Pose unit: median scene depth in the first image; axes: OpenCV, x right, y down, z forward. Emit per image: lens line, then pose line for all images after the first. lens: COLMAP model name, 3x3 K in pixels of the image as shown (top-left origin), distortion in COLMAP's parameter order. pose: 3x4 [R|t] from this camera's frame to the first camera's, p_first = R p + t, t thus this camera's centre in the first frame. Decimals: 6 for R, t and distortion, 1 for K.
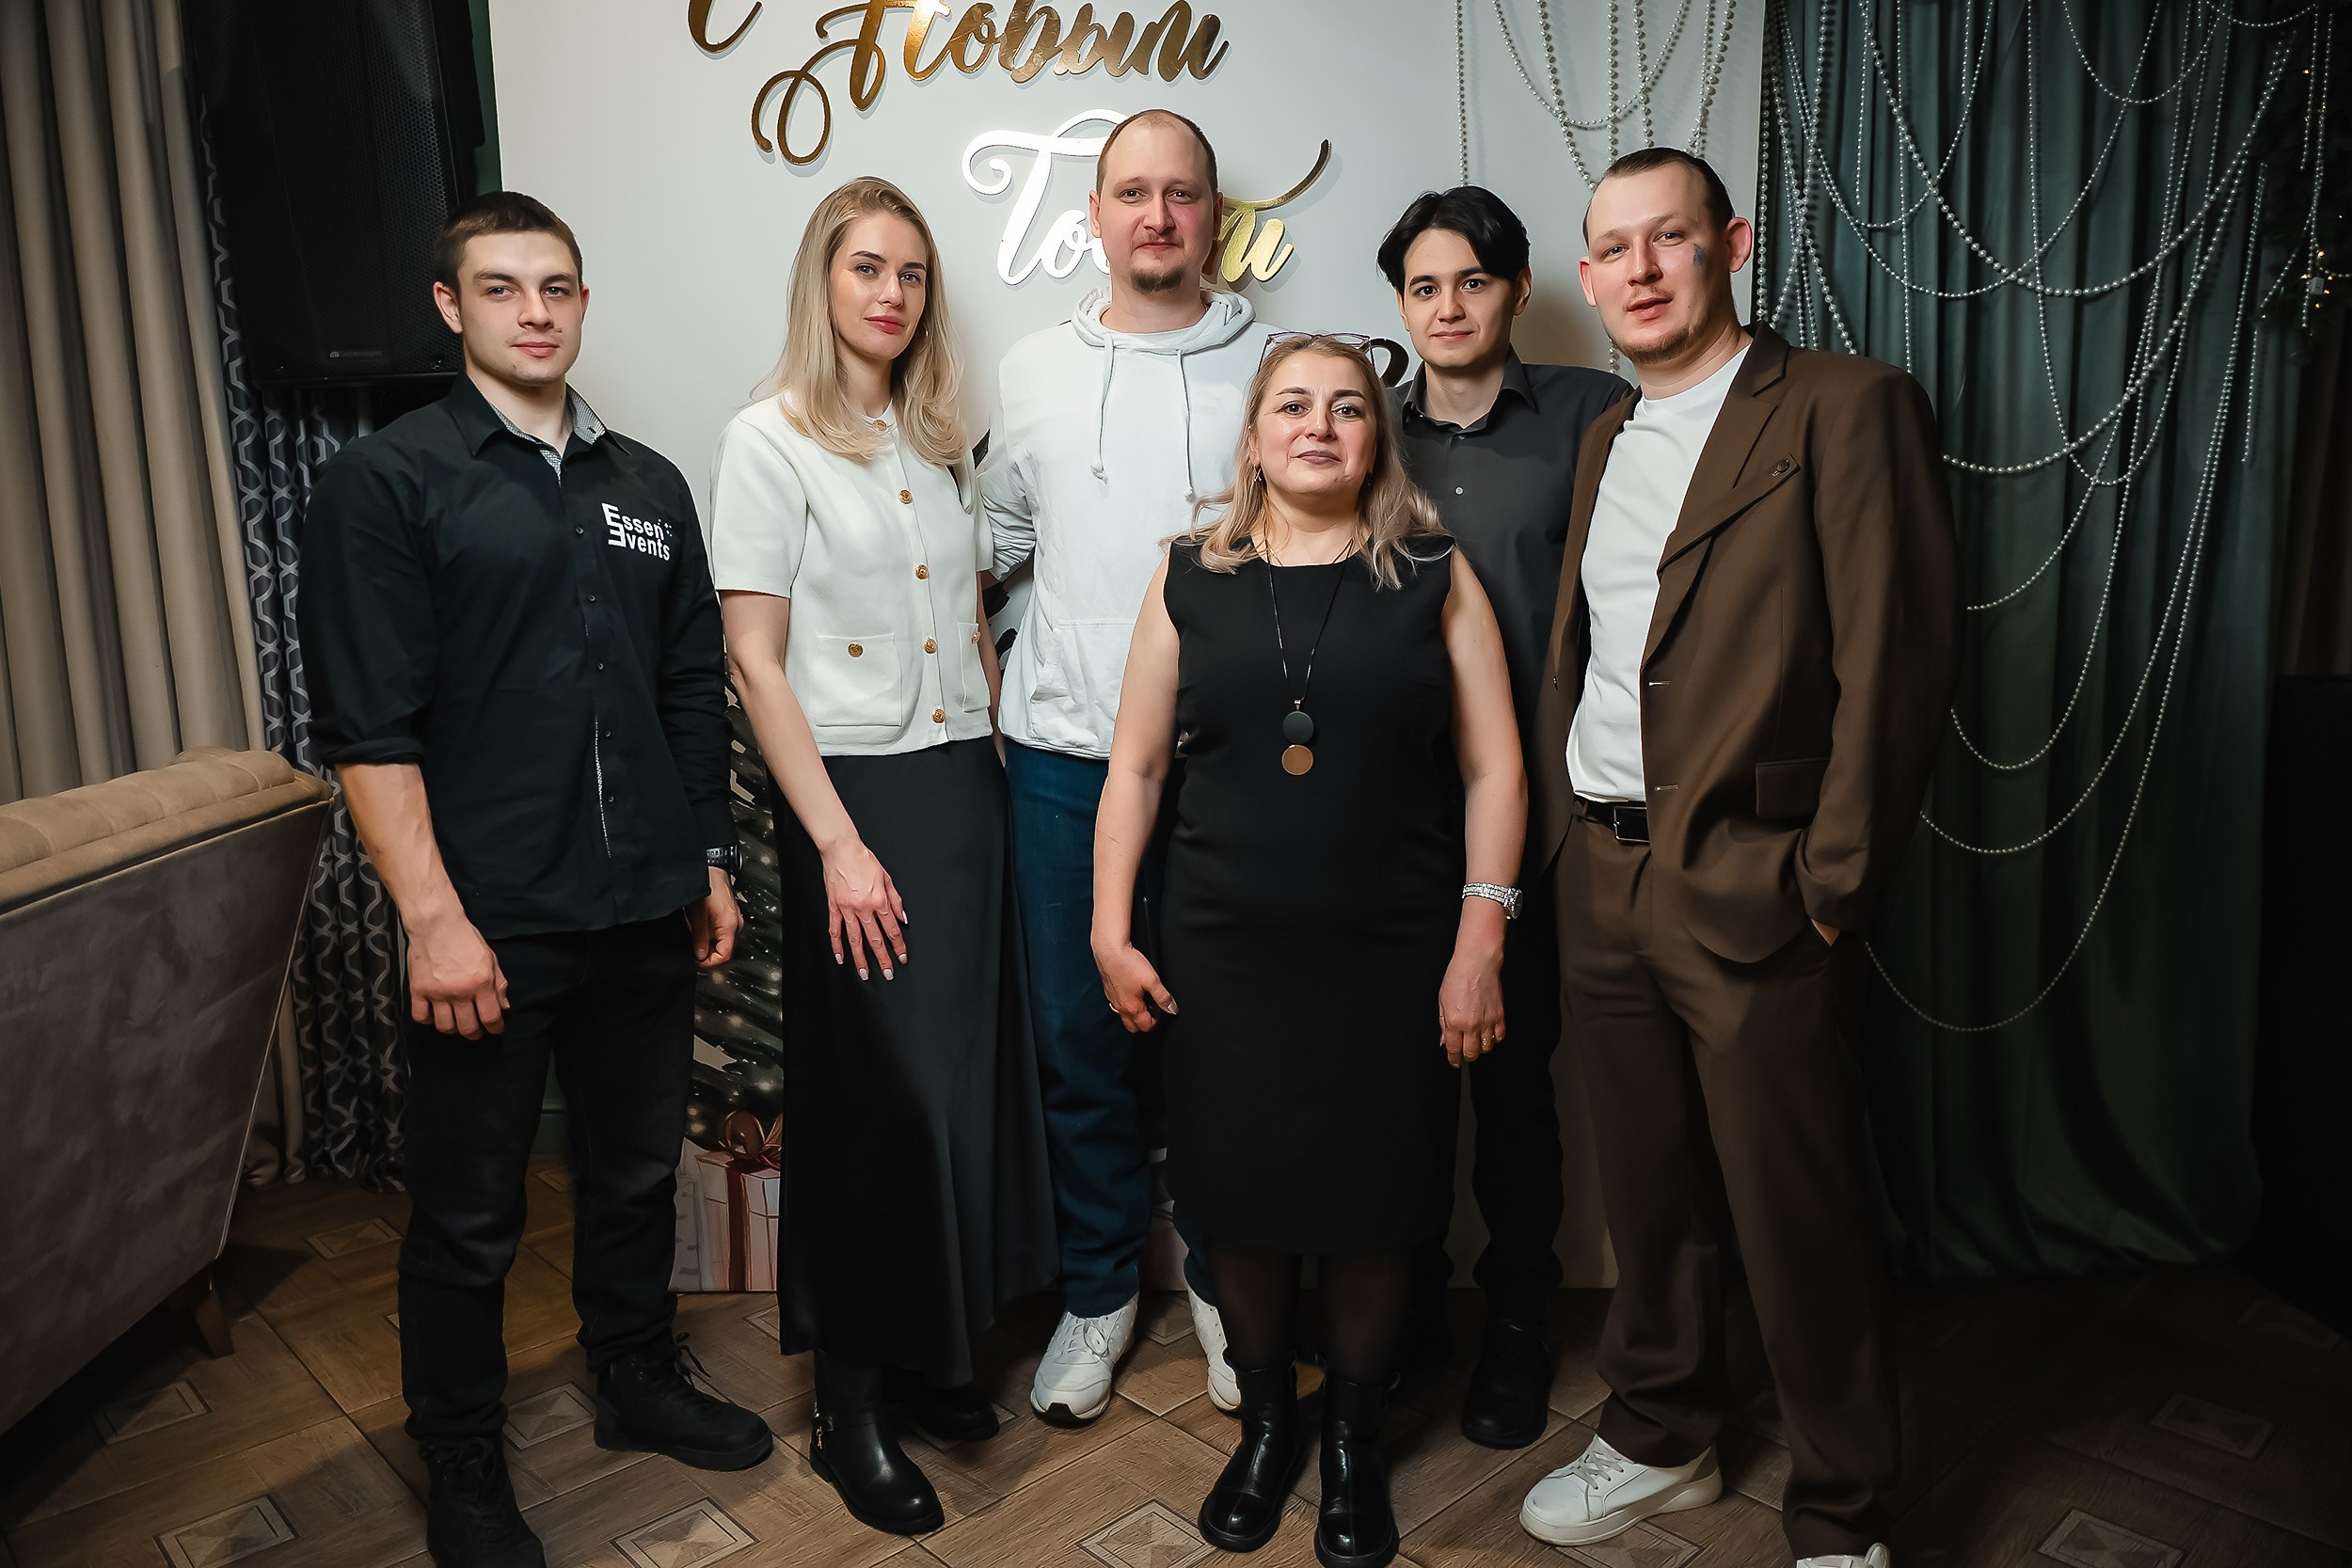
lens RADIAL K [[1667.2, 0, 1171.0], [0, 1667.2, 771.1], [0, 0, 1]] dist [0.000773, -0.012270]
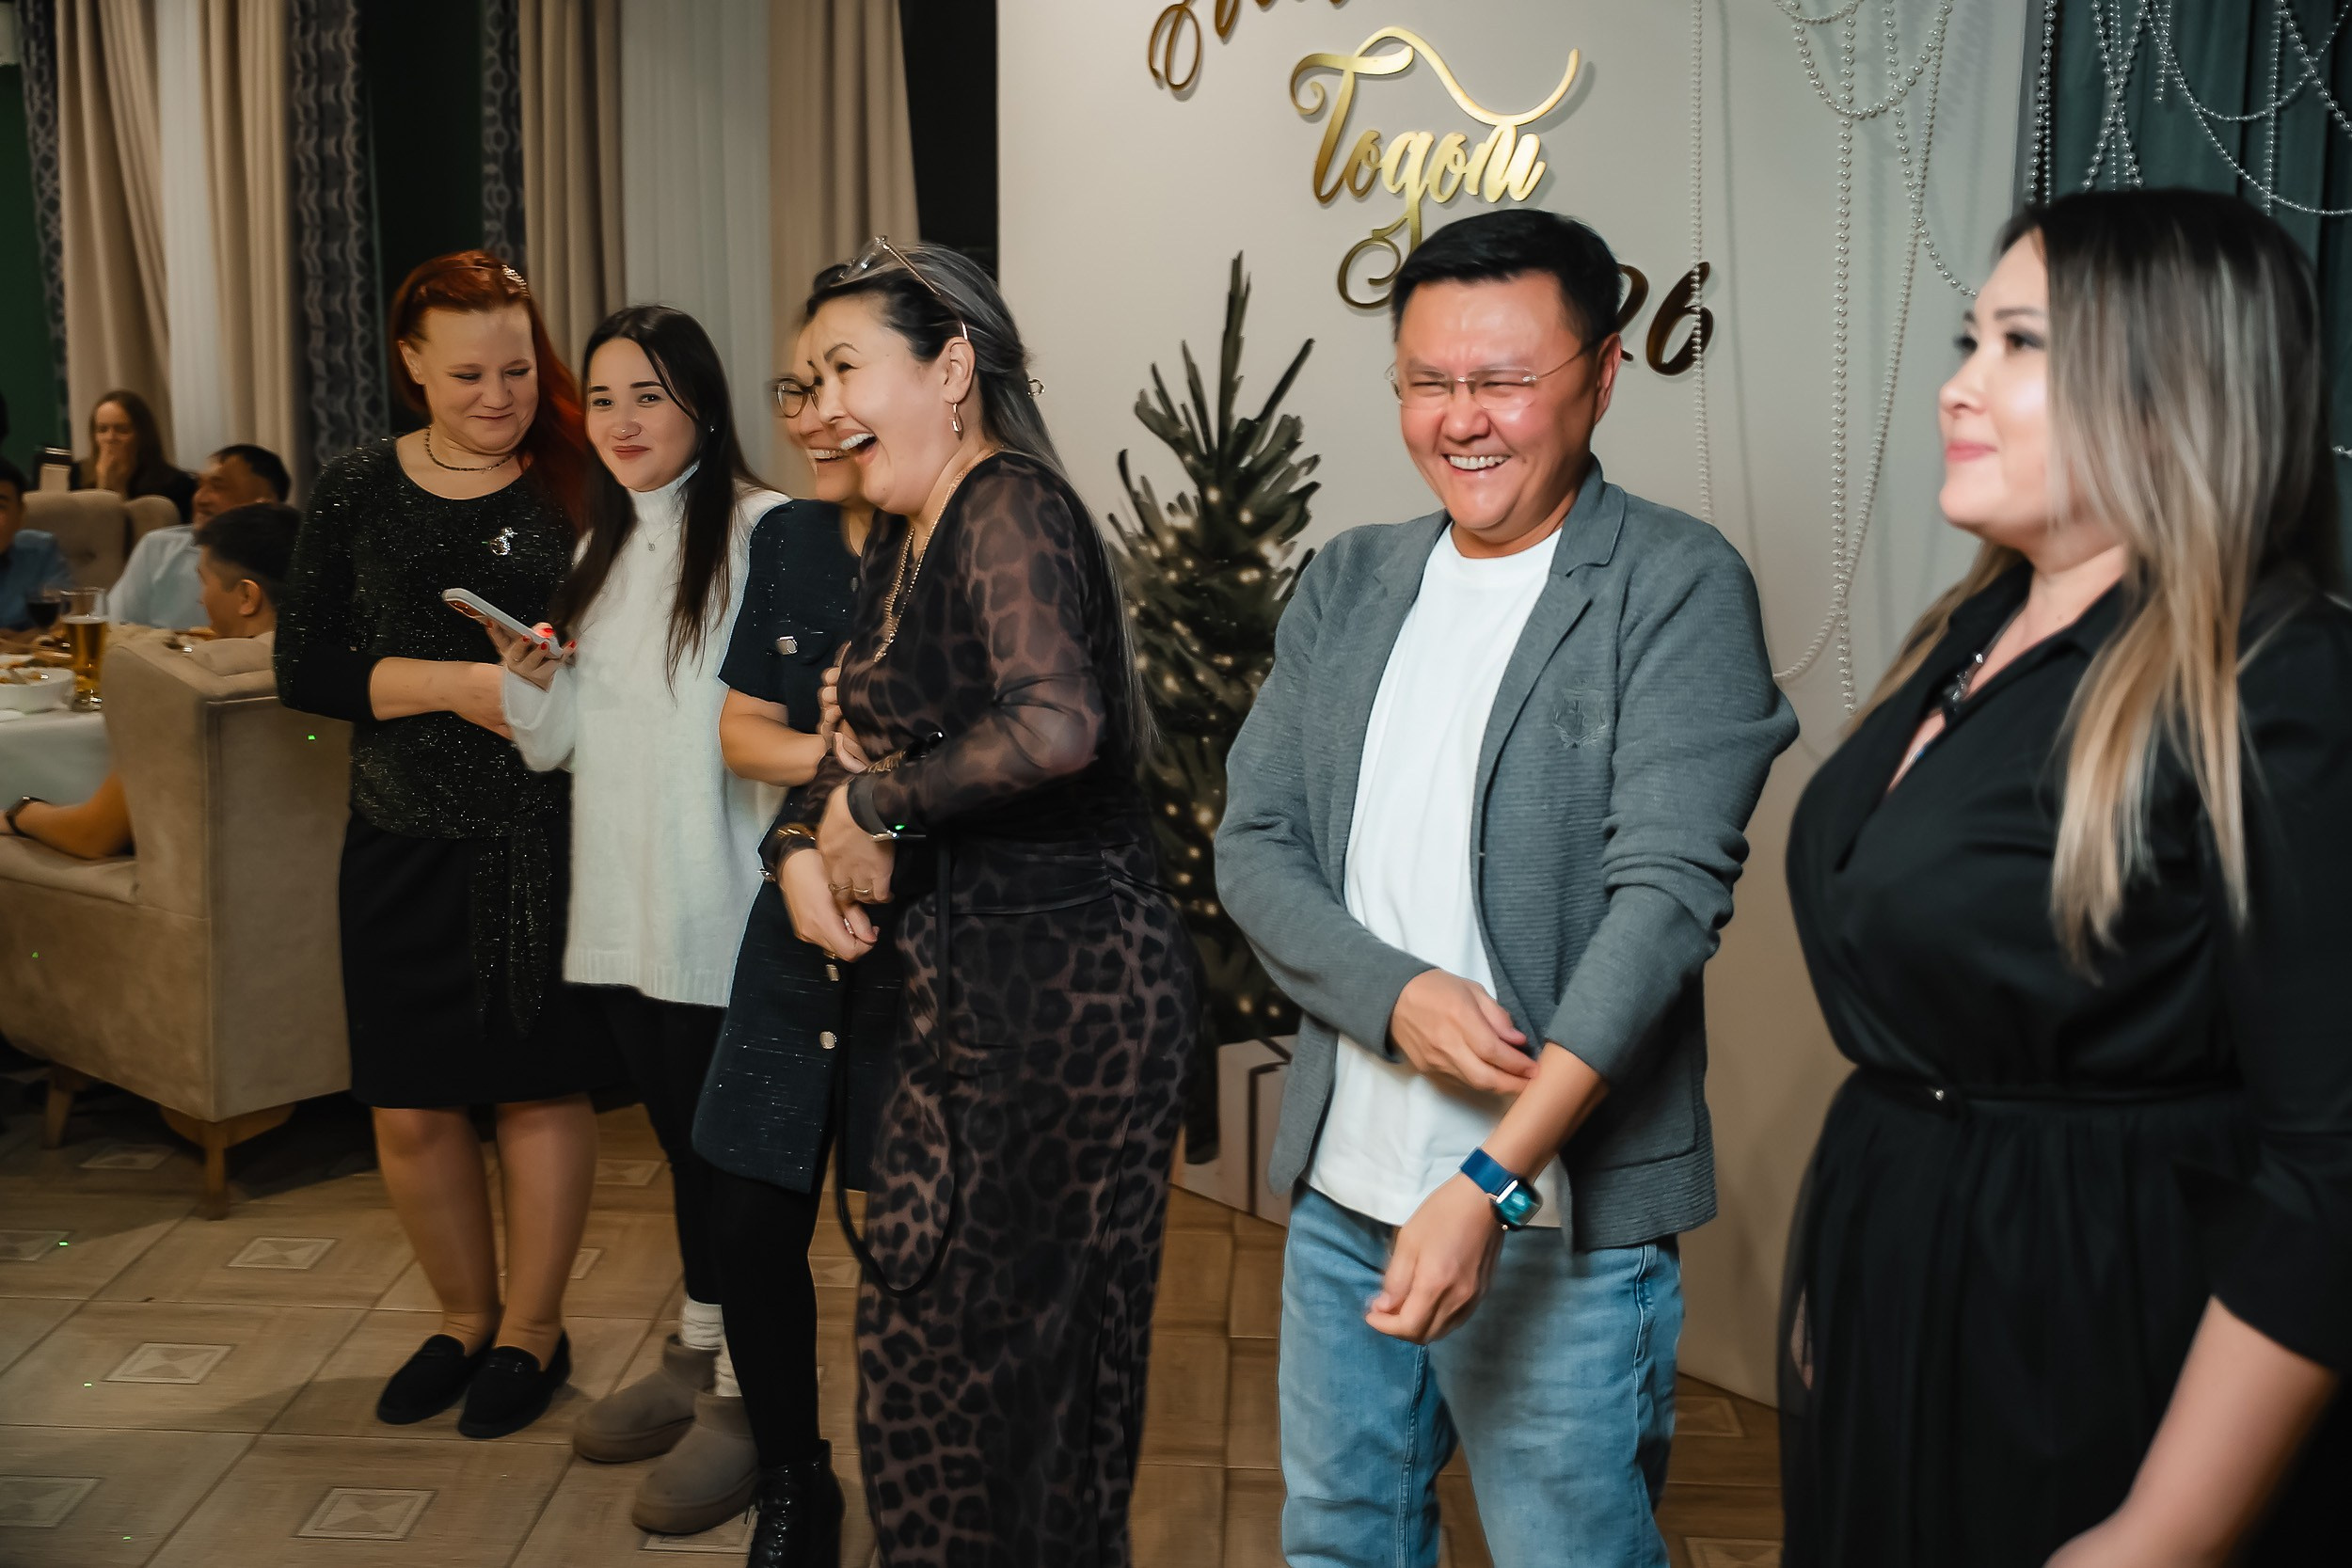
lens RADIAL K [[2640.9, 0, 1176.1], [0, 2640.9, 804.9], [0, 0, 1]] dist [-0.005250, 0.000000]
pose [[0.699648, 0.158384, -0.696711, 0.987192], [-0.146970, 0.986171, 0.076597, -0.044085], [0.699208, 0.048804, 0.713250, -0.171017]]
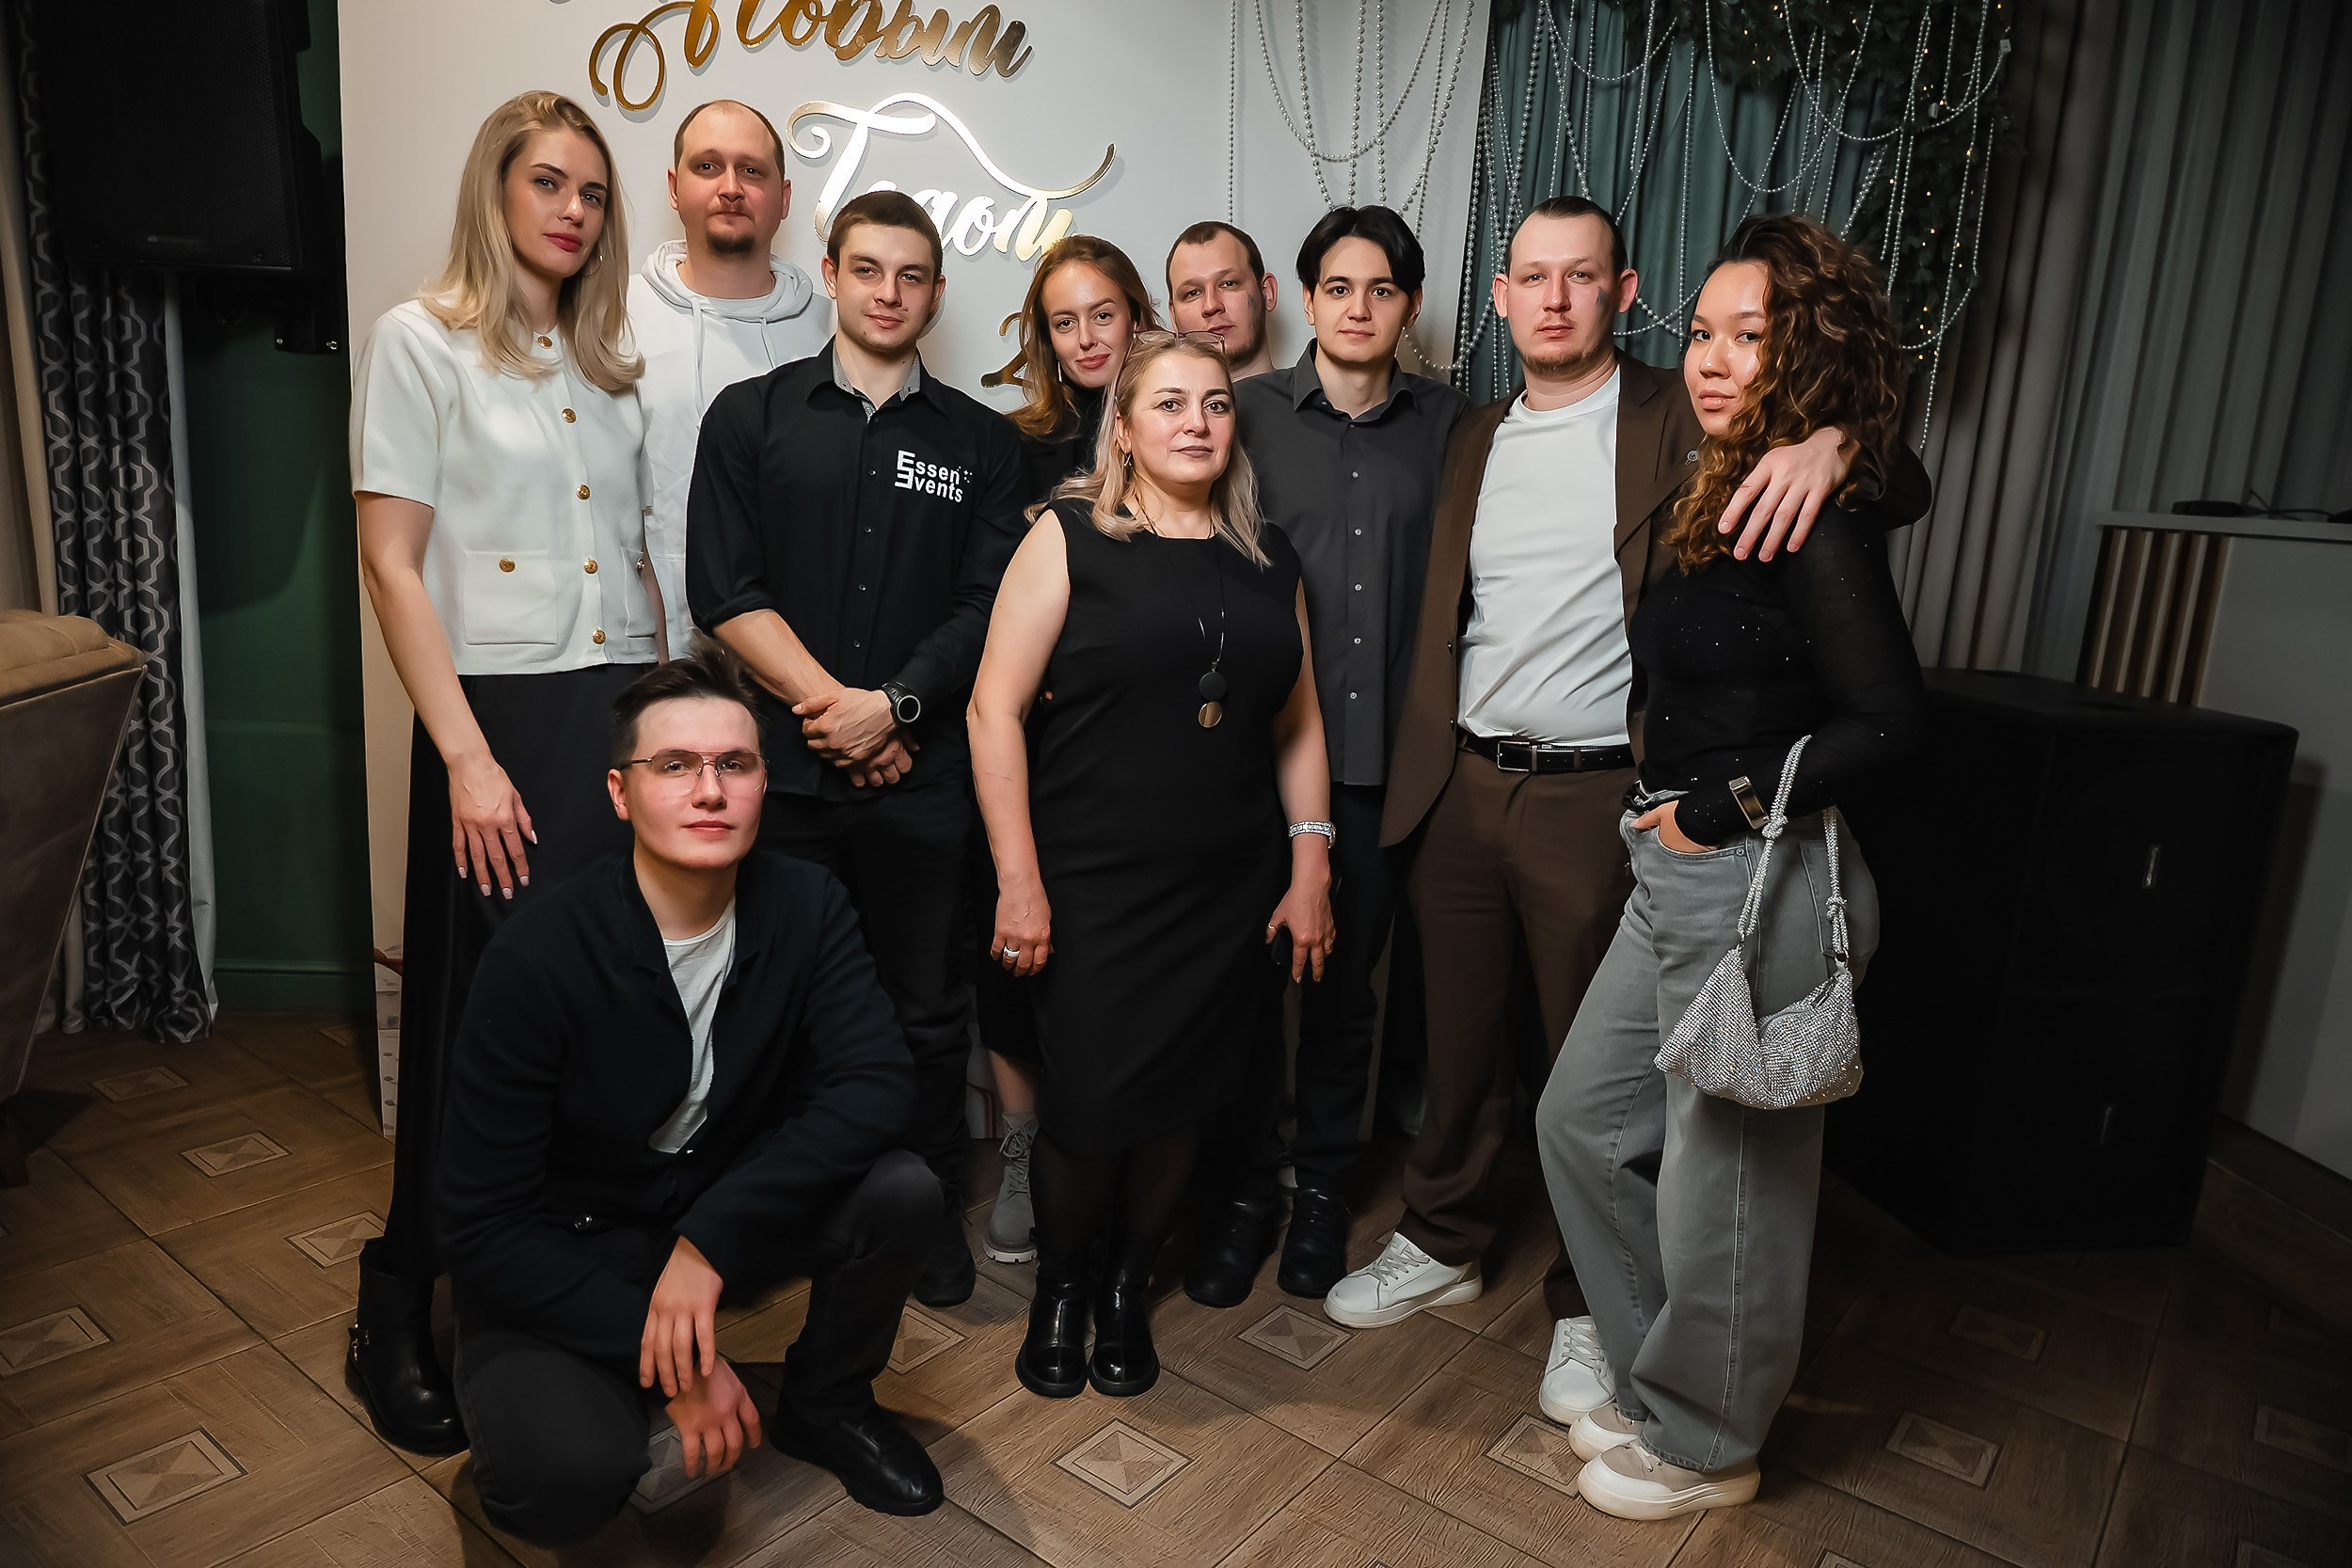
lens RADIAL K [[1552.9, 0, 1180.4], [0, 1552.9, 771.3], [0, 0, 1]] dist [-0.004659, -0.010346]
pose [[0.983776, 0.048782, 0.172641, -0.023565], [-0.056945, 0.997466, 0.042645, 0.003890], [-0.170123, -0.051784, 0.984061, -0.080049]]
